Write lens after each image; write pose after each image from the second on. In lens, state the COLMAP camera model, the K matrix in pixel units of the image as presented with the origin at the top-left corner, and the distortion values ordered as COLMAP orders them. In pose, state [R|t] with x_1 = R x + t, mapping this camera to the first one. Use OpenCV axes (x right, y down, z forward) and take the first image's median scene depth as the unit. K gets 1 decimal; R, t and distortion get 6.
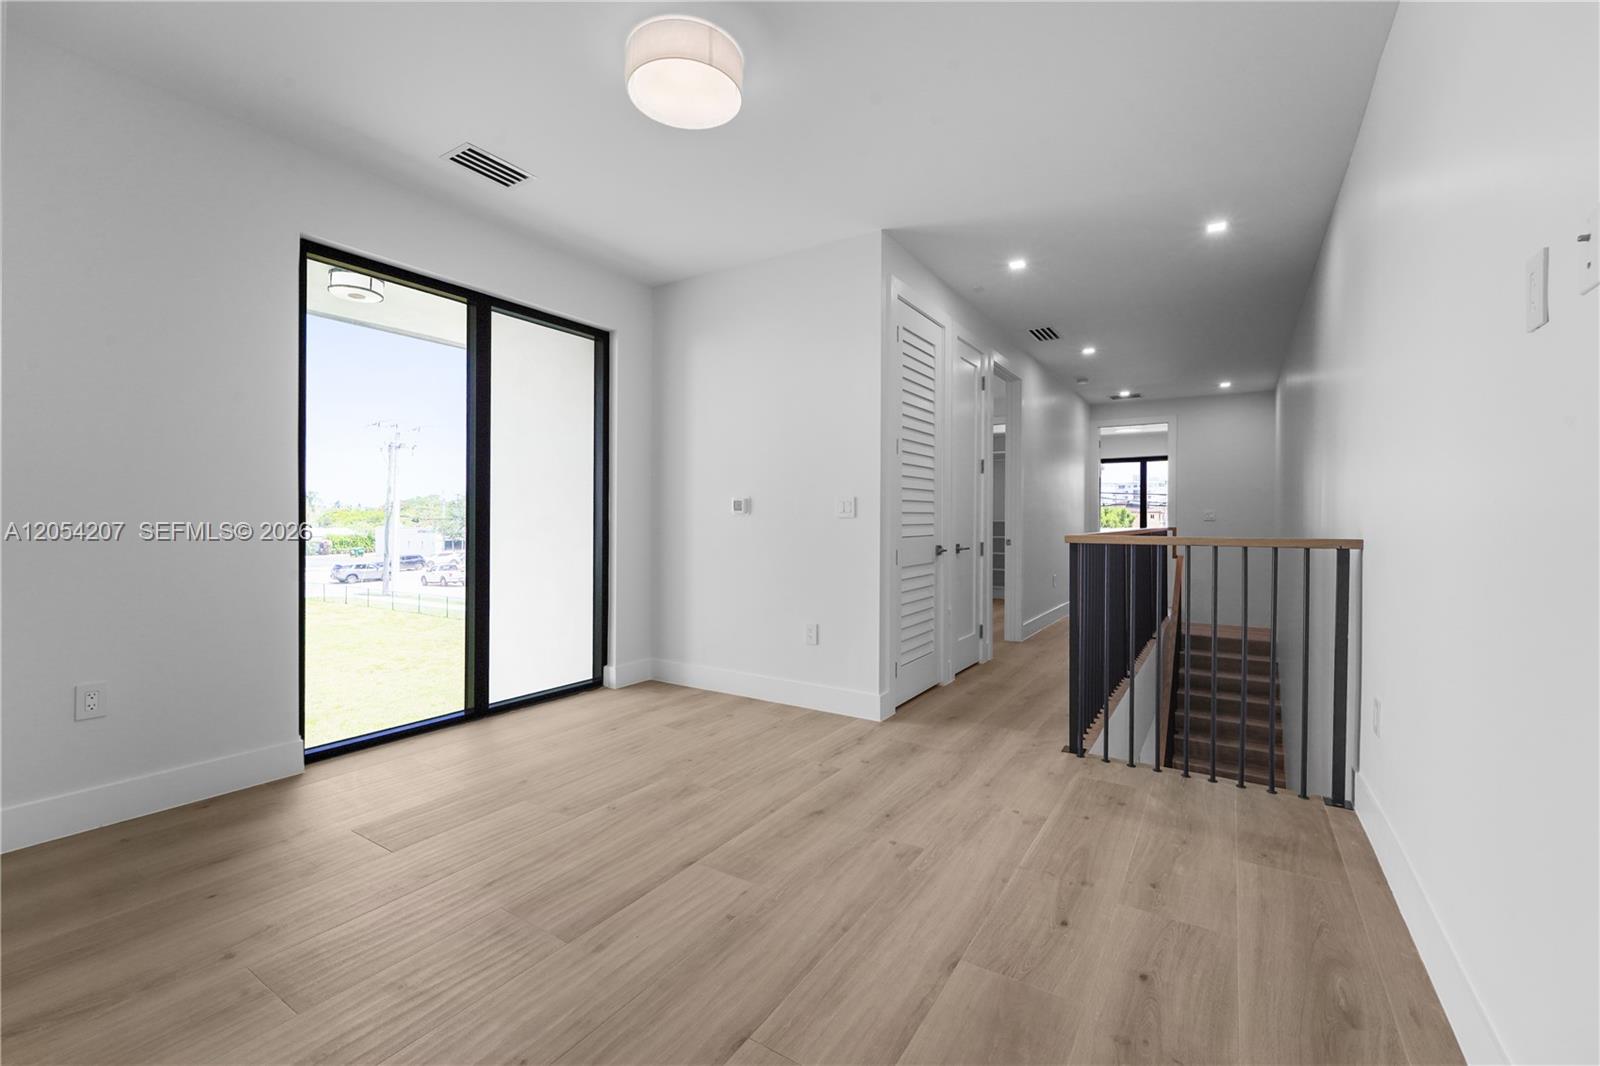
lens RADIAL K [[665.4, 0, 802.5], [0, 665.4, 523.2], [0, 0, 1]] dist [0.006668, -0.002744]
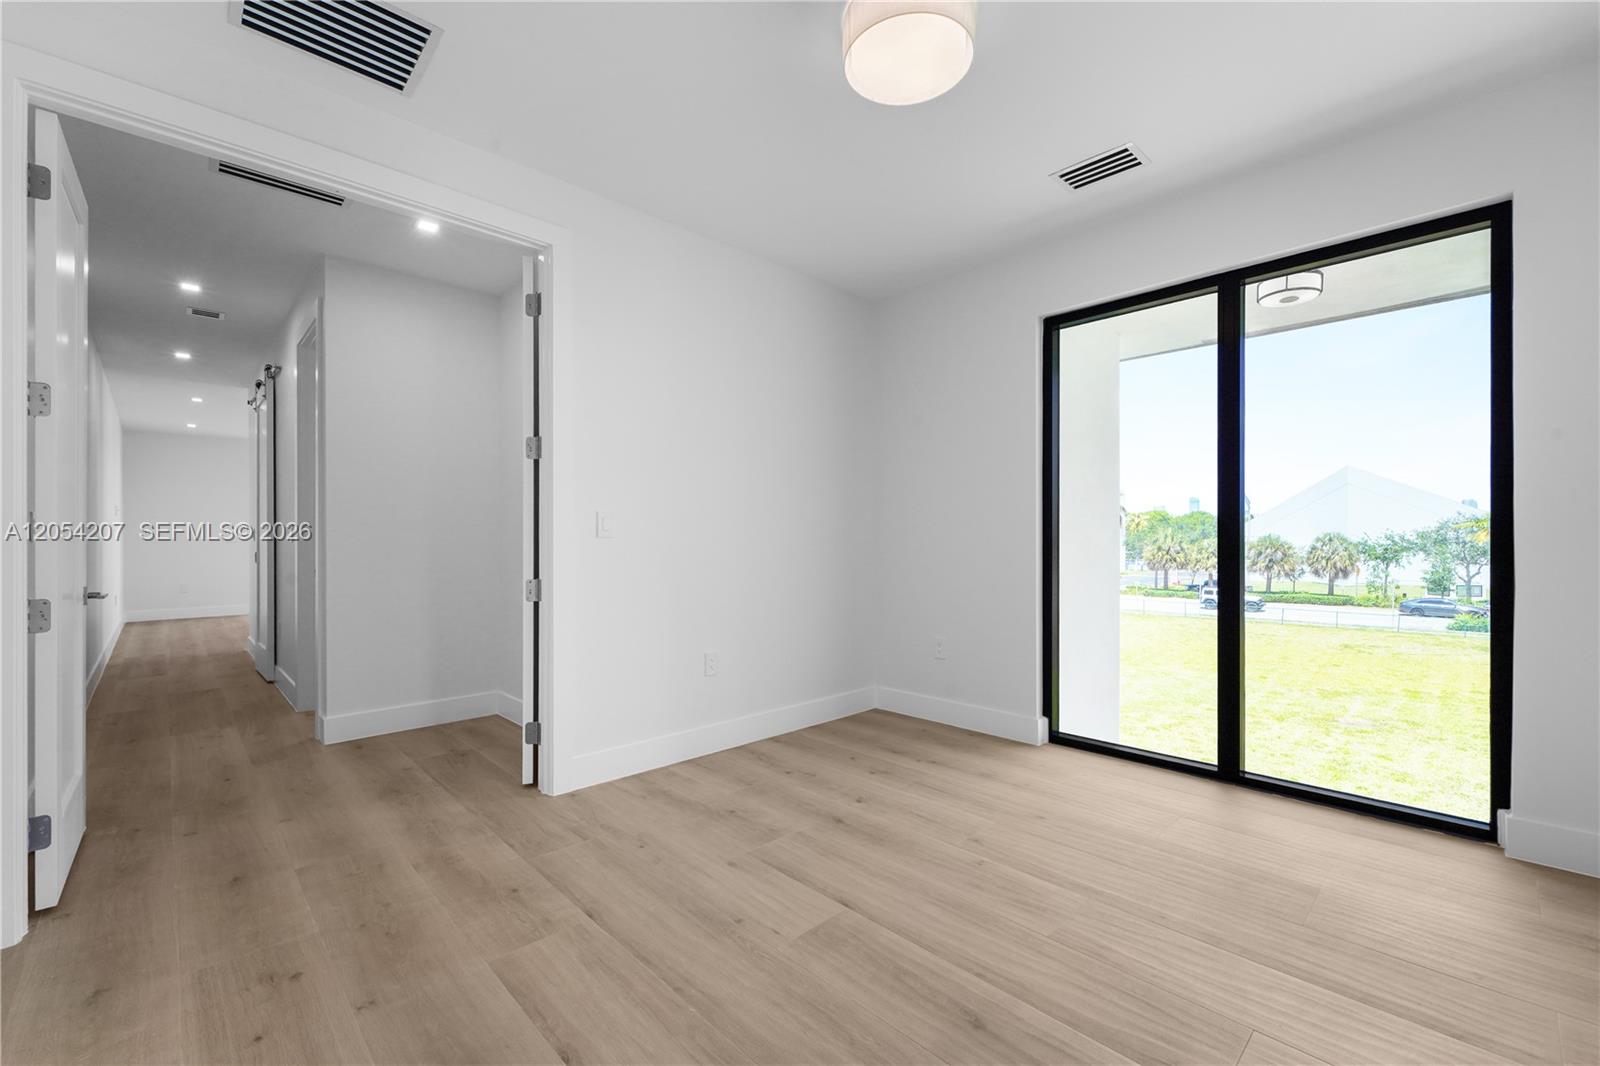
lens RADIAL K [[665.4, 0, 797.6], [0, 665.4, 540.3], [0, 0, 1]] dist [0.006668, -0.002744]
pose [[-0.230250, -0.004994, -0.973119, 0.611632], [-0.008820, 0.999956, -0.003045, -0.002830], [0.973092, 0.007882, -0.230284, 0.909769]]
